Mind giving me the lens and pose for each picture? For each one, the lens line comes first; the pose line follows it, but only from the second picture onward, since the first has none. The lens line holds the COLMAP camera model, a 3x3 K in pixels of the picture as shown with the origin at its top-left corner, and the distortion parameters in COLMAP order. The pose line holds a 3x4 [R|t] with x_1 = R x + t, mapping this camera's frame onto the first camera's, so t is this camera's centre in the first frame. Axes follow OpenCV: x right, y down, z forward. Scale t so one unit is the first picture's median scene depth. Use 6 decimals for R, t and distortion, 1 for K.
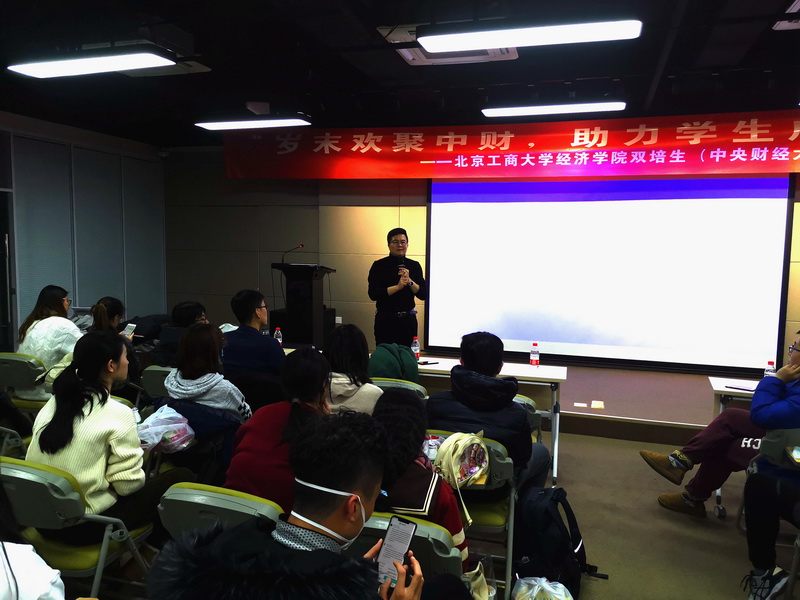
lens RADIAL K [[615.7, 0, 400.0], [0, 615.7, 300.0], [0, 0, 1]] dist [0.098833, -0.162655]
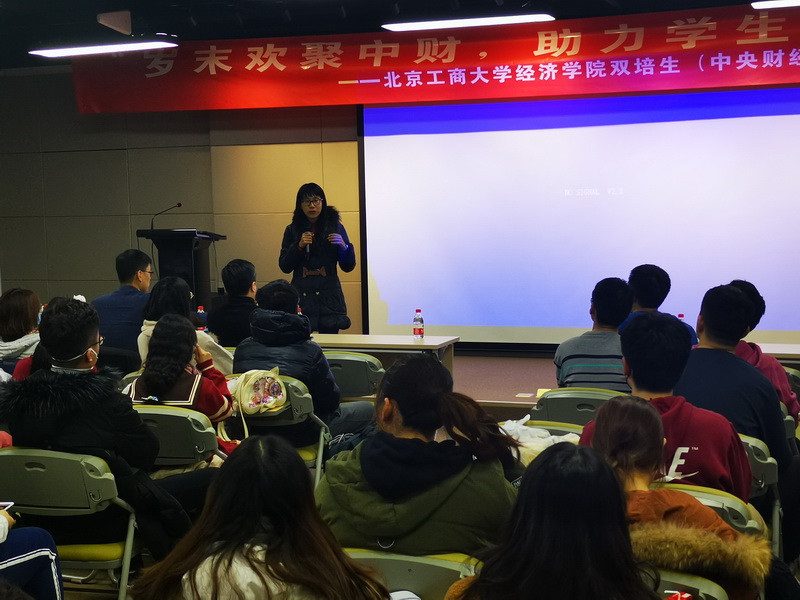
lens RADIAL K [[1228.2, 0, 400.0], [0, 1228.2, 300.0], [0, 0, 1]] dist [0.020347, -0.026225]
pose [[0.998140, -0.037163, -0.048325, 0.176601], [0.037119, 0.999309, -0.001802, 0.038440], [0.048358, 0.000005, 0.998830, -0.459344]]
